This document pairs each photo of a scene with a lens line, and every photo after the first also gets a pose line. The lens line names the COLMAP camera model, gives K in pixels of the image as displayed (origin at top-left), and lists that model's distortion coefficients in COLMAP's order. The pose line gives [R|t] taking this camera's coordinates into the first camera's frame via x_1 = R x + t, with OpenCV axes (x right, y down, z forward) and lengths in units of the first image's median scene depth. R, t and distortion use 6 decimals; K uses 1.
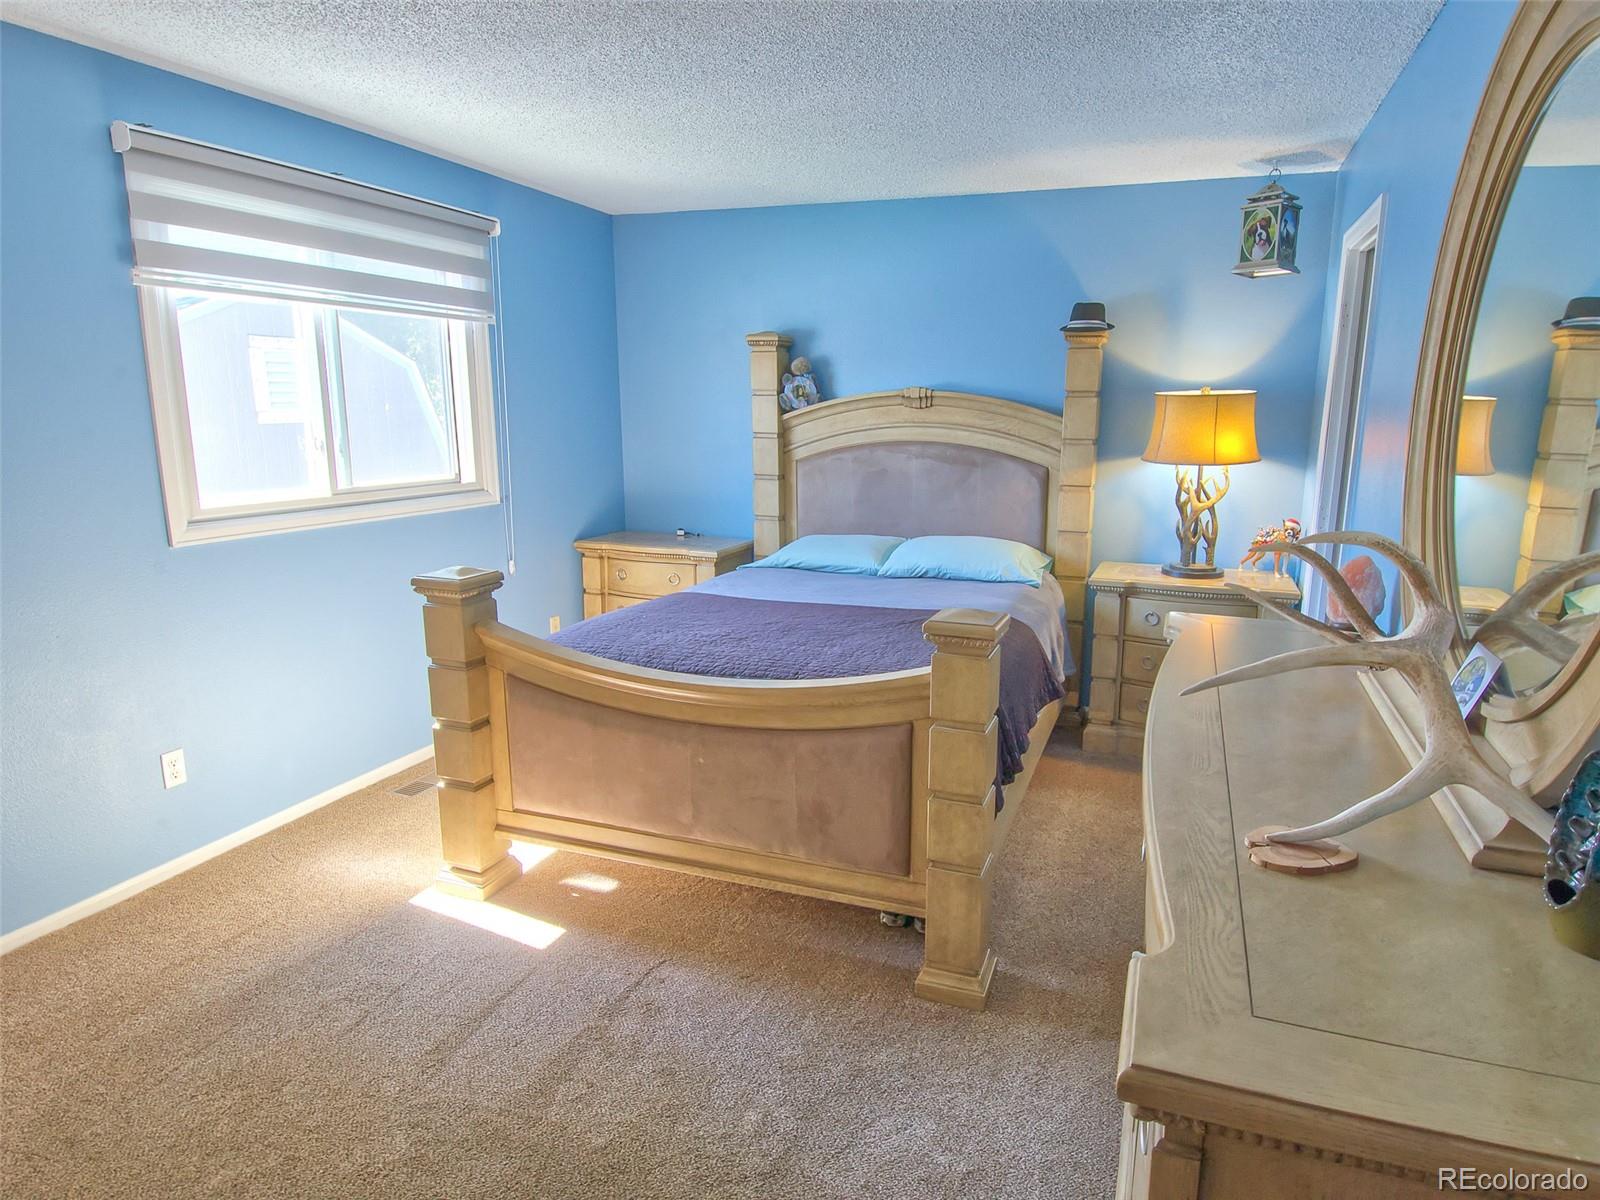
lens RADIAL K [[935.2, 0, 847.4], [0, 935.2, 600.8], [0, 0, 1]] dist [0.025128, -0.044855]
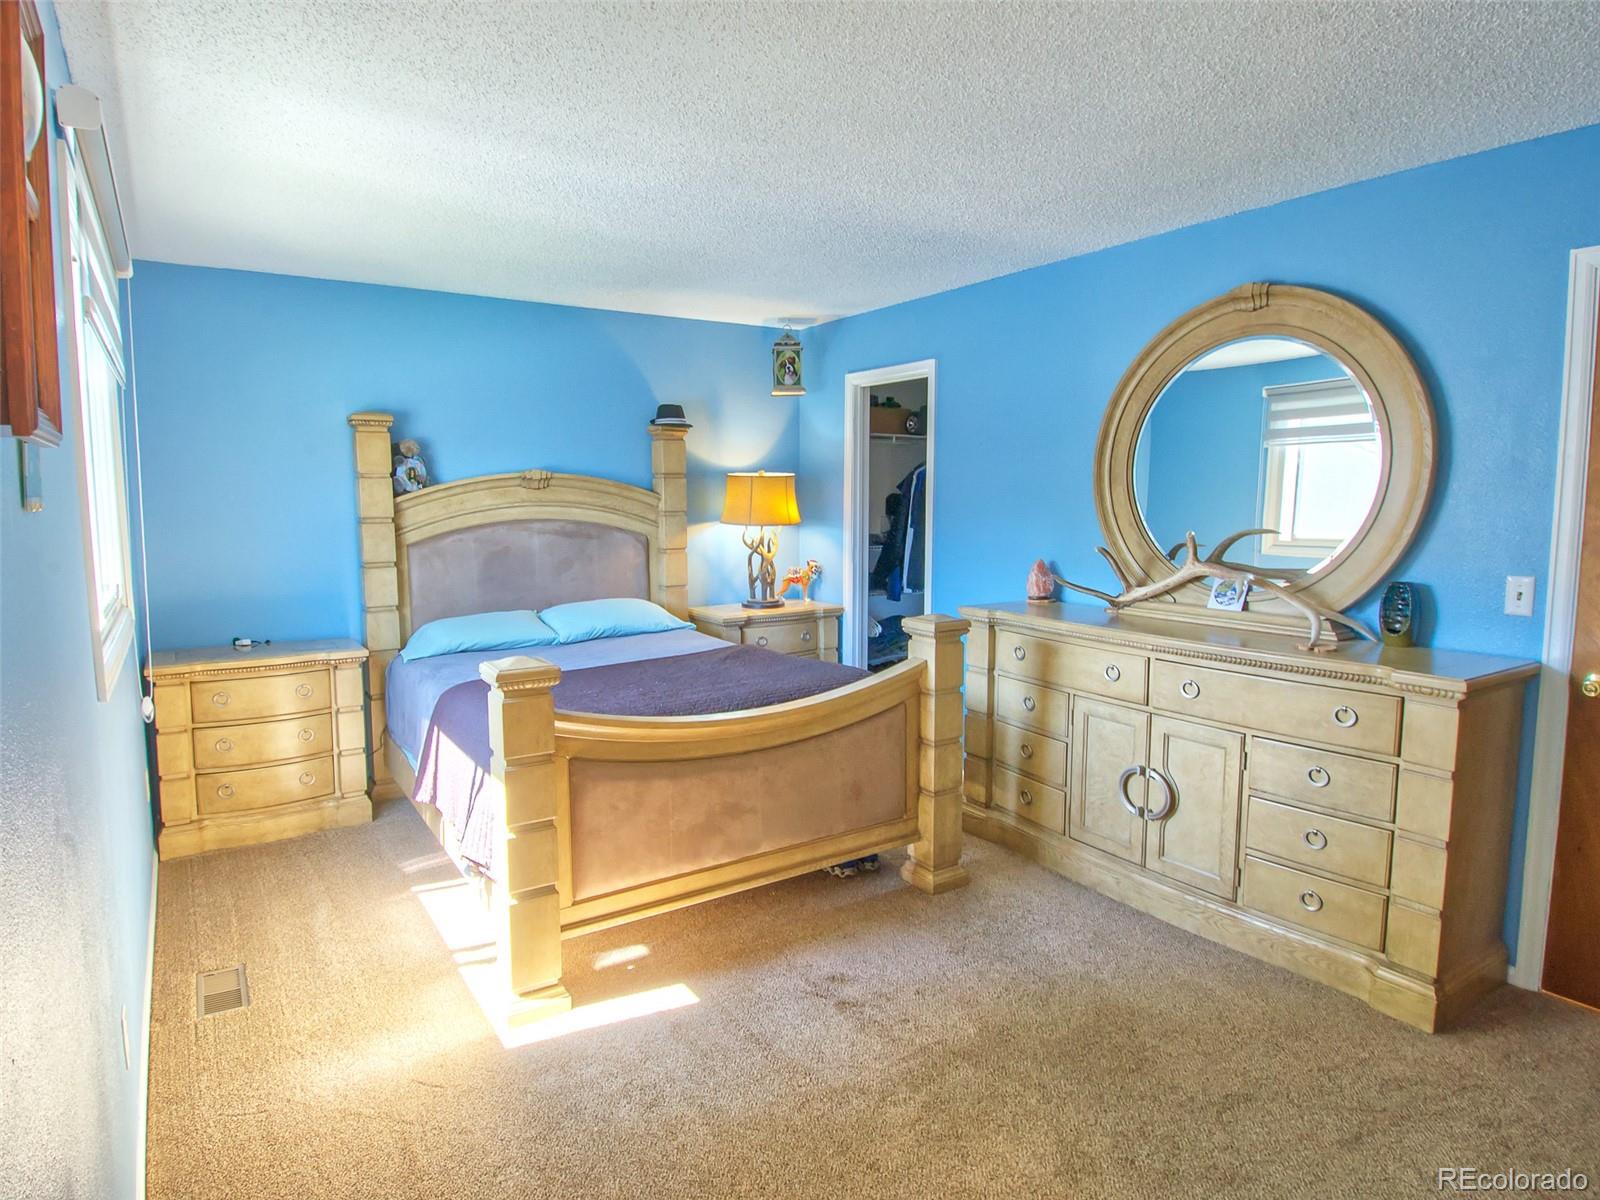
lens RADIAL K [[951.4, 0, 800.4], [0, 951.4, 567.5], [0, 0, 1]] dist [0.003353, 0.000378]
pose [[0.604734, -0.080446, 0.792354, -0.626467], [0.174631, 0.984068, -0.033371, -0.027299], [-0.777046, 0.158550, 0.609148, 0.112633]]
